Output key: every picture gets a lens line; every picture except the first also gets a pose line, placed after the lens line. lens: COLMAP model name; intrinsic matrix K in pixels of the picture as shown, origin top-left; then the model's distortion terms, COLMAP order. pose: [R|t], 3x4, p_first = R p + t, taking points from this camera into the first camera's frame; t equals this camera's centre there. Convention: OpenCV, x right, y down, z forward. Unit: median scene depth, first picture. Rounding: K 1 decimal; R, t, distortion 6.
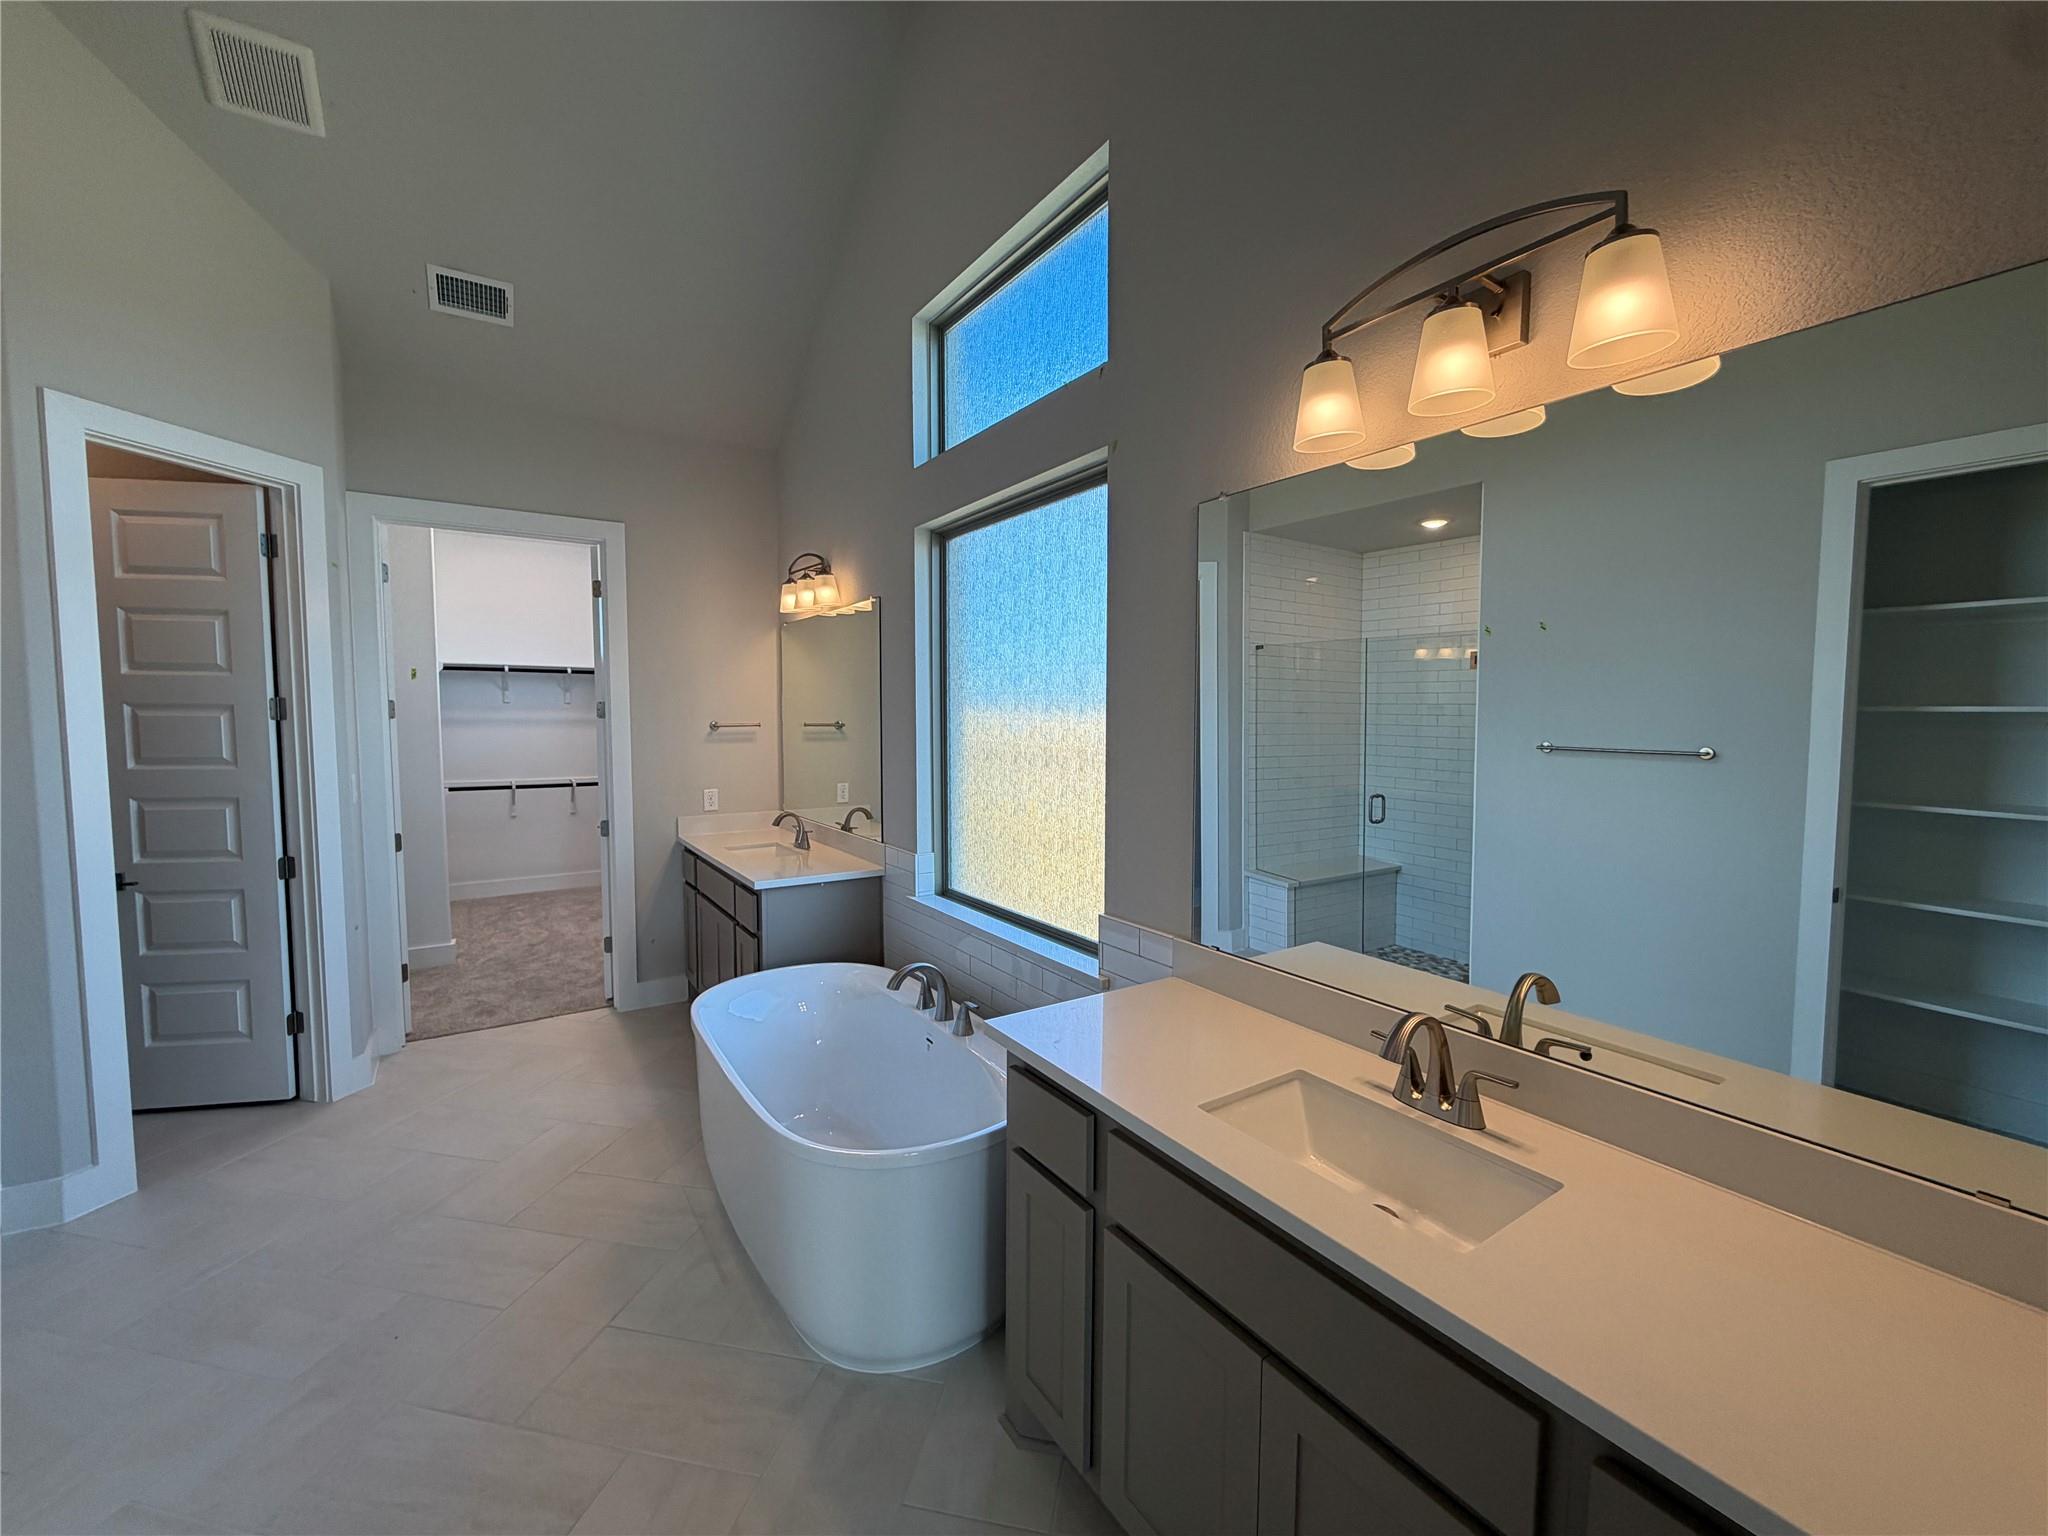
lens RADIAL K [[817.5, 0, 1000.6], [0, 817.5, 766.6], [0, 0, 1]] dist [-0.000598, -0.000520]
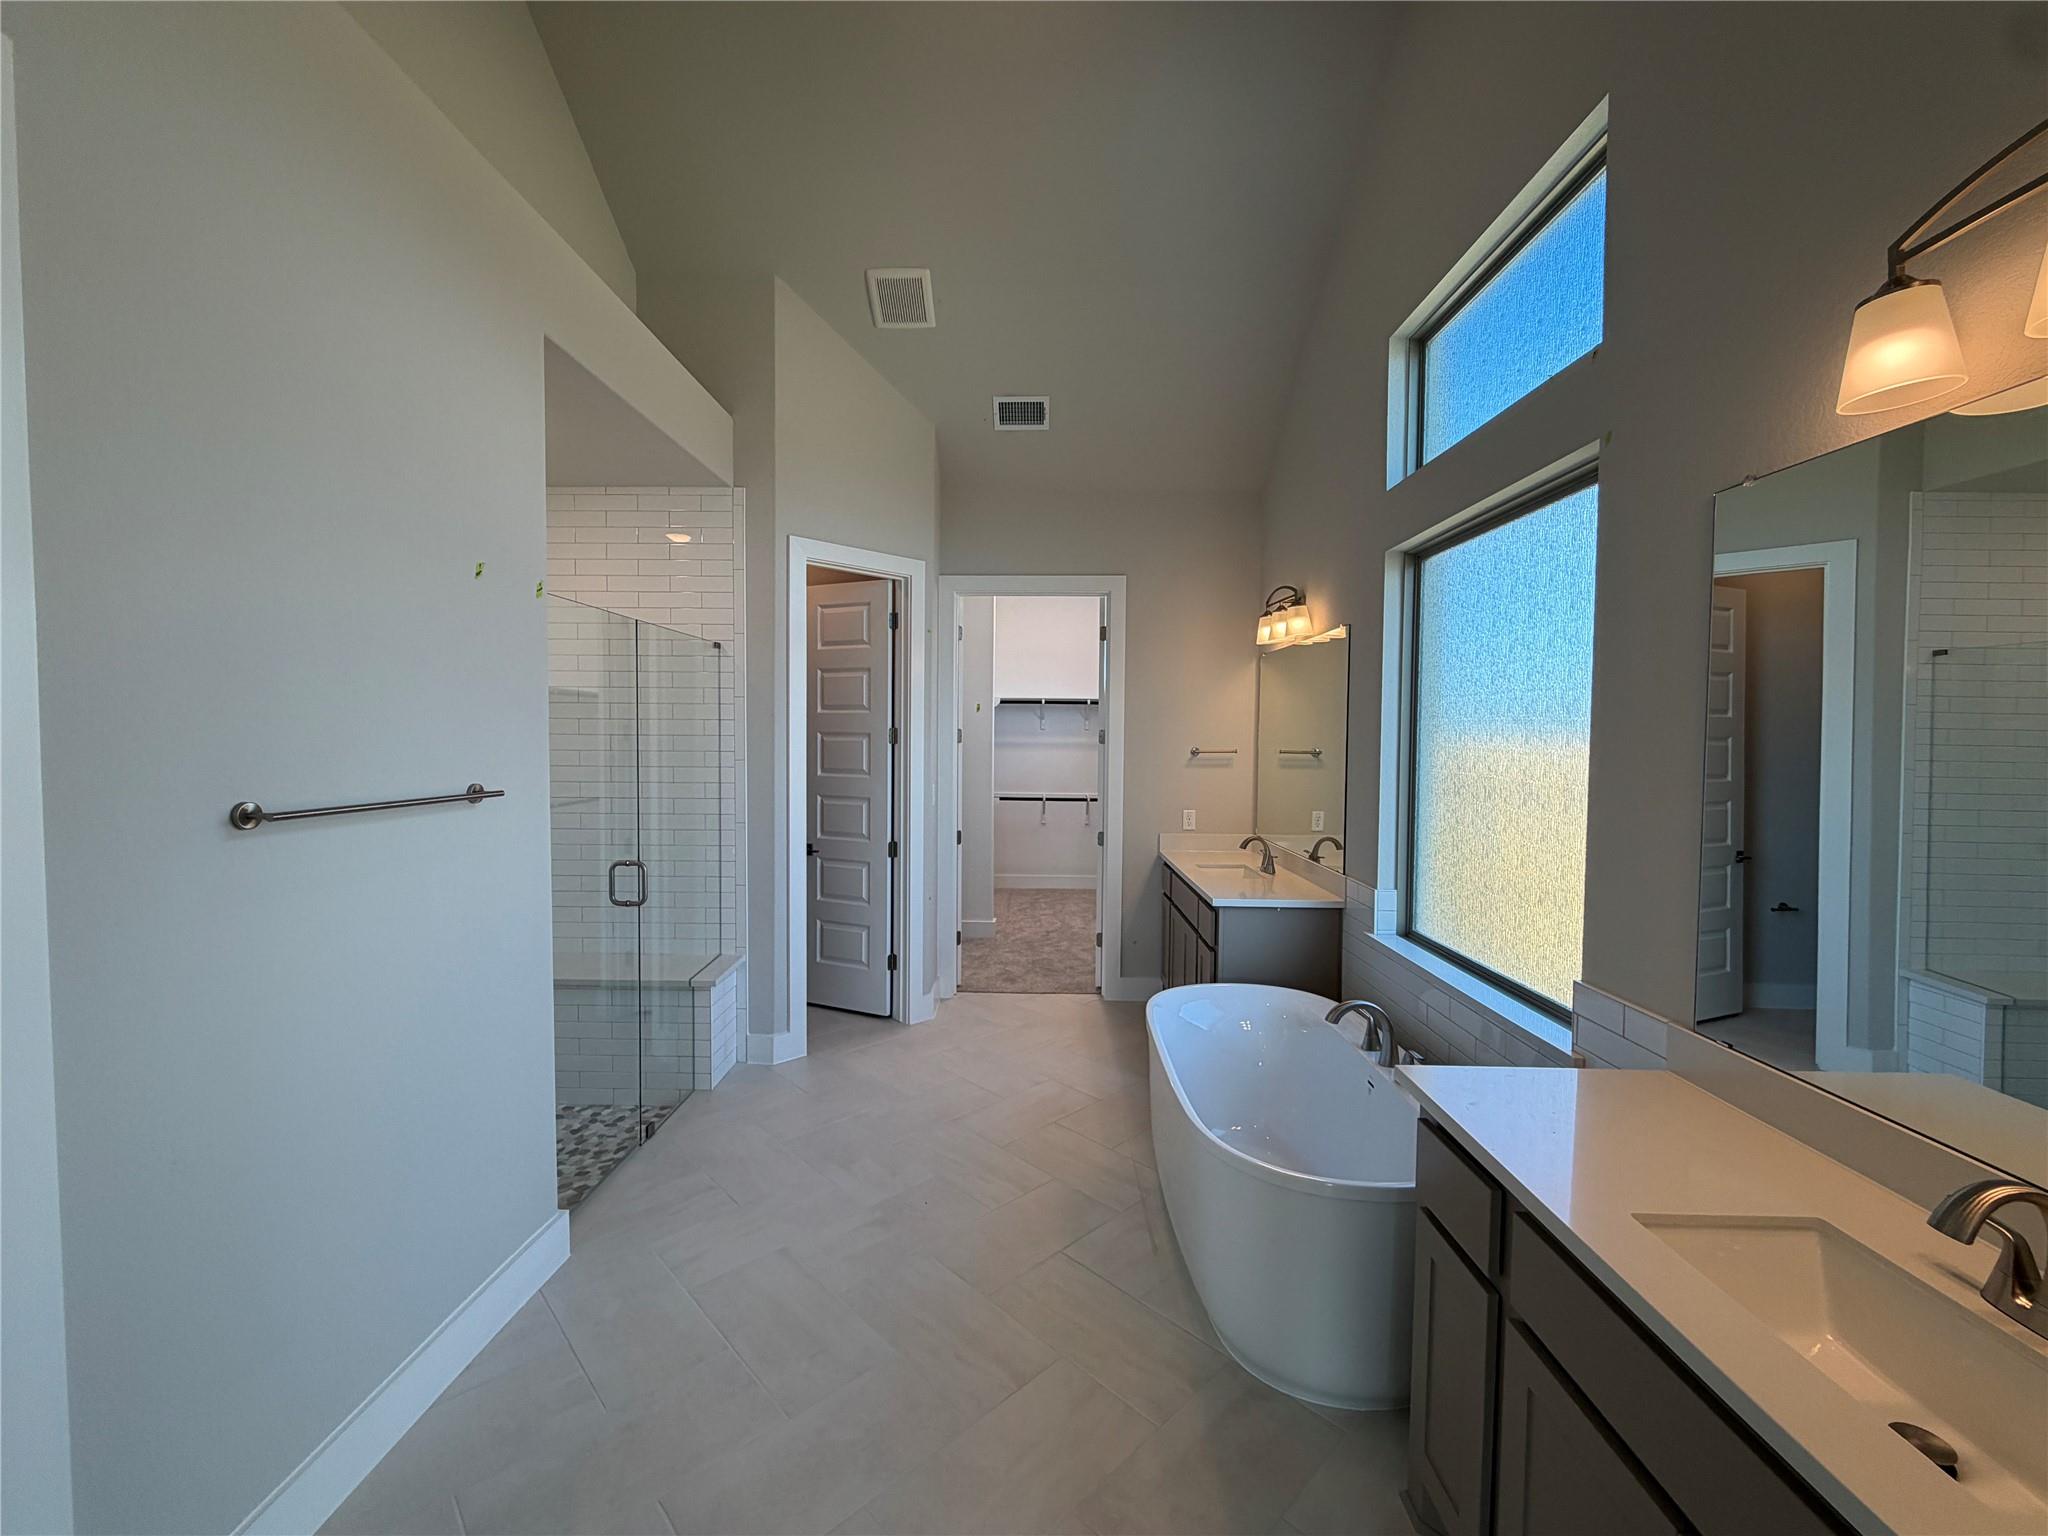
lens RADIAL K [[817.5, 0, 998.3], [0, 817.5, 760.7], [0, 0, 1]] dist [-0.000598, -0.000520]
pose [[0.814596, 0.021688, -0.579623, 0.087827], [-0.042748, 0.998828, -0.022705, -0.003308], [0.578451, 0.043273, 0.814569, -0.043769]]
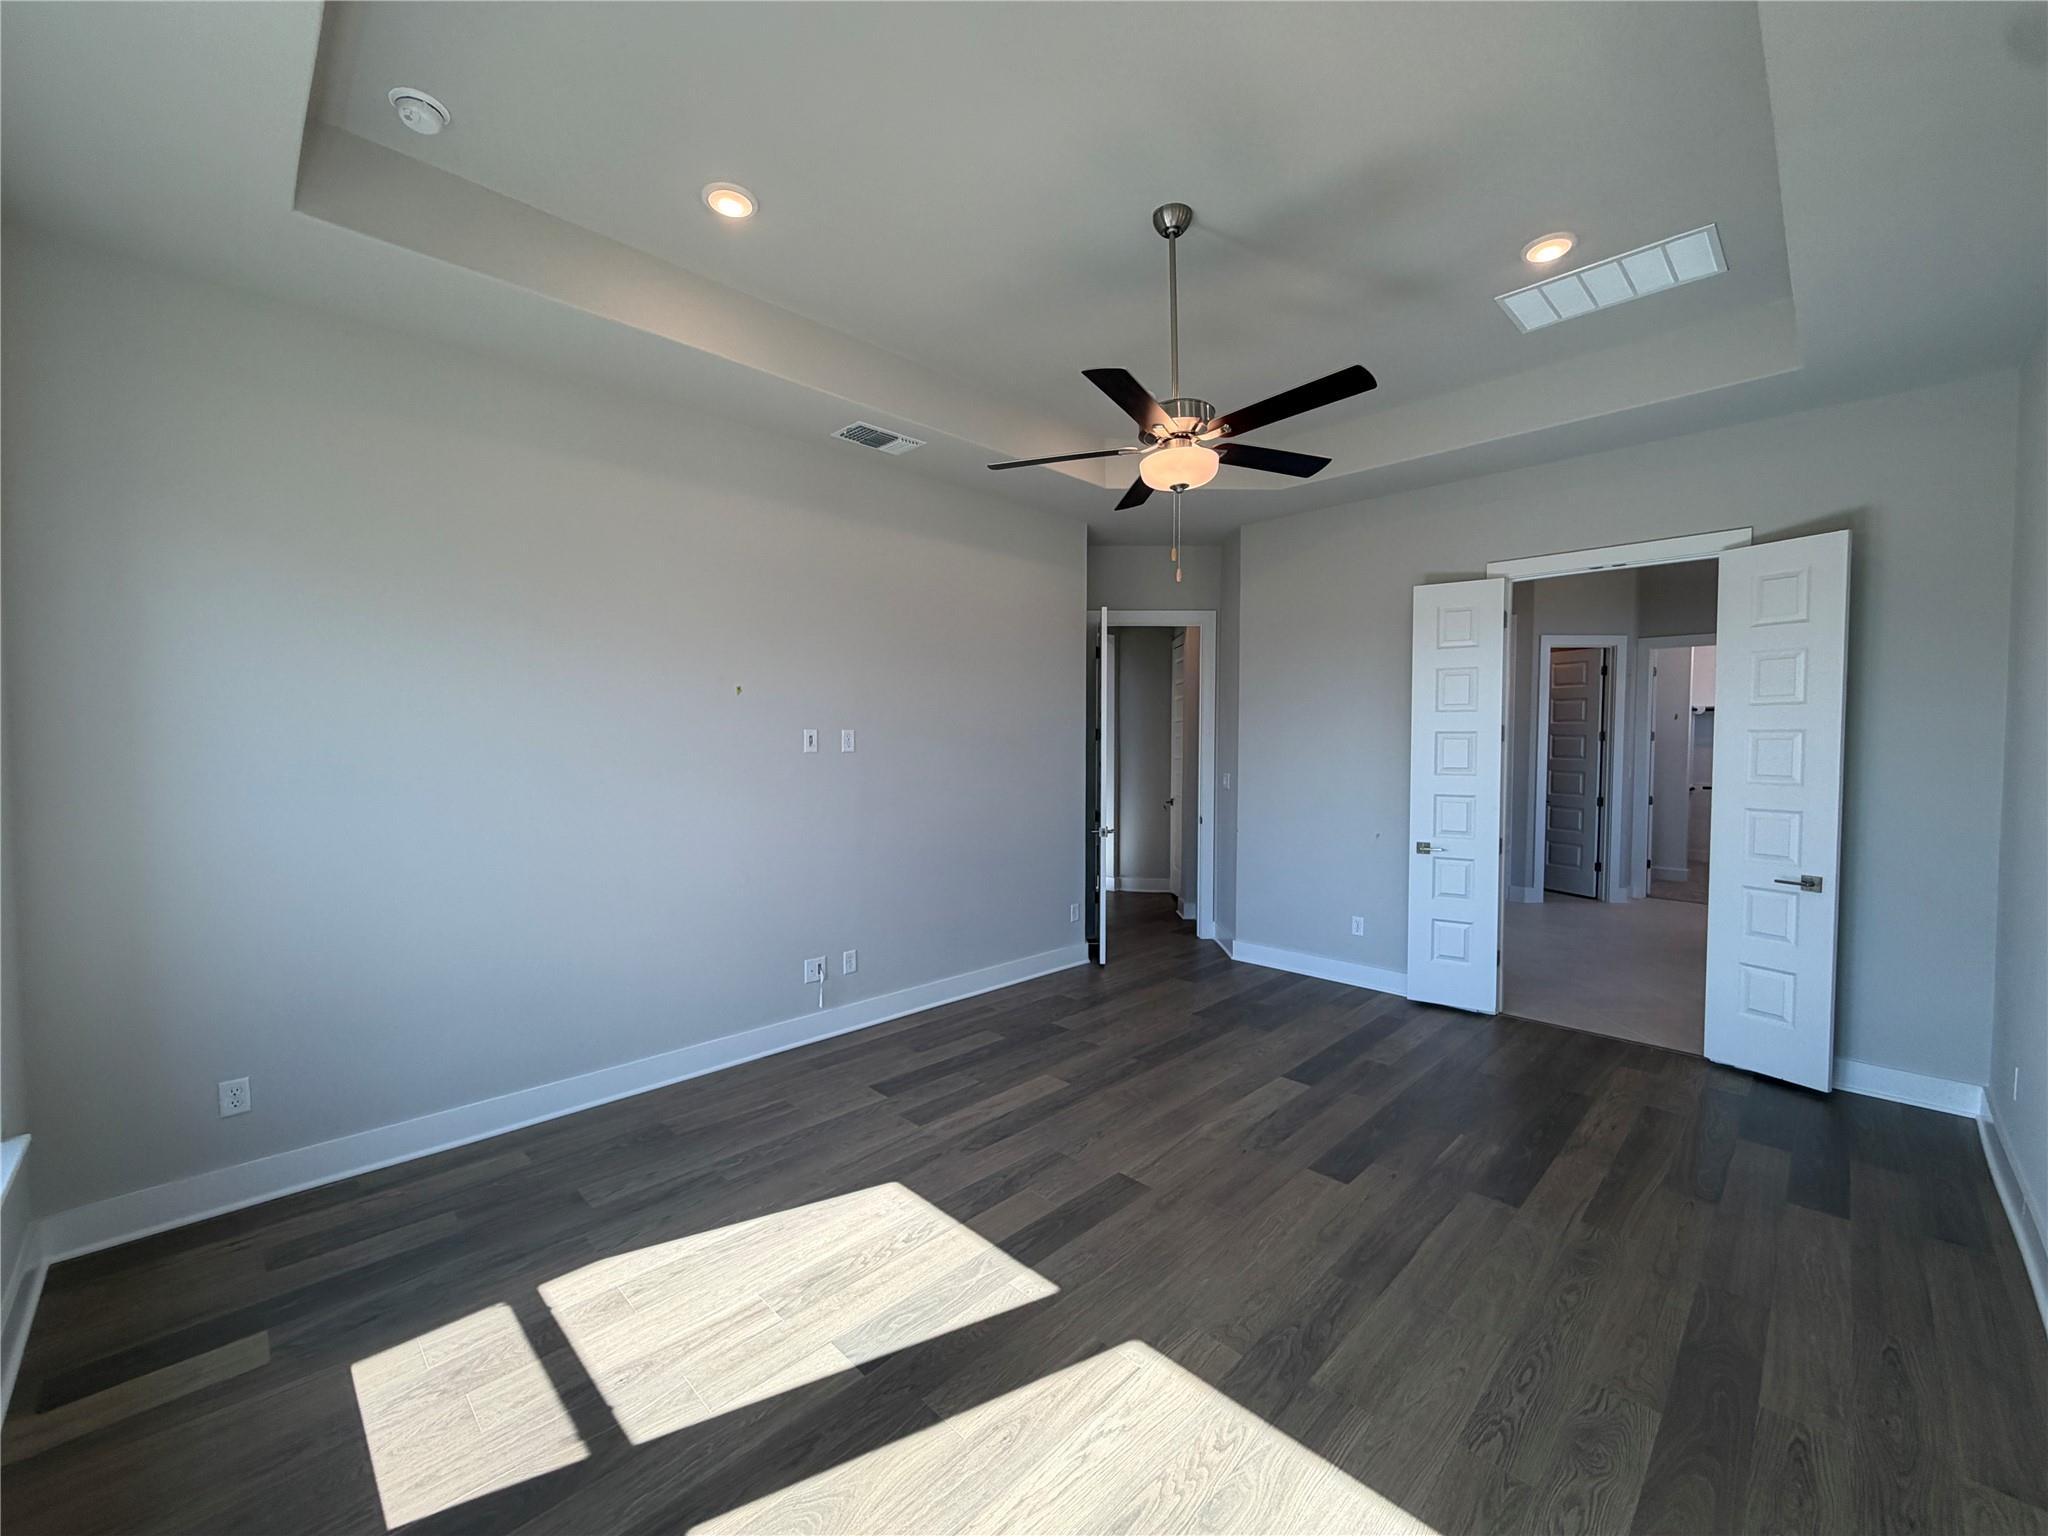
lens RADIAL K [[817.5, 0, 1031.1], [0, 817.5, 781.0], [0, 0, 1]] dist [-0.000598, -0.000520]
pose [[0.217807, 0.043748, -0.975011, 1.253828], [-0.062649, 0.997561, 0.030765, 0.103540], [0.973979, 0.054383, 0.220016, -1.321815]]
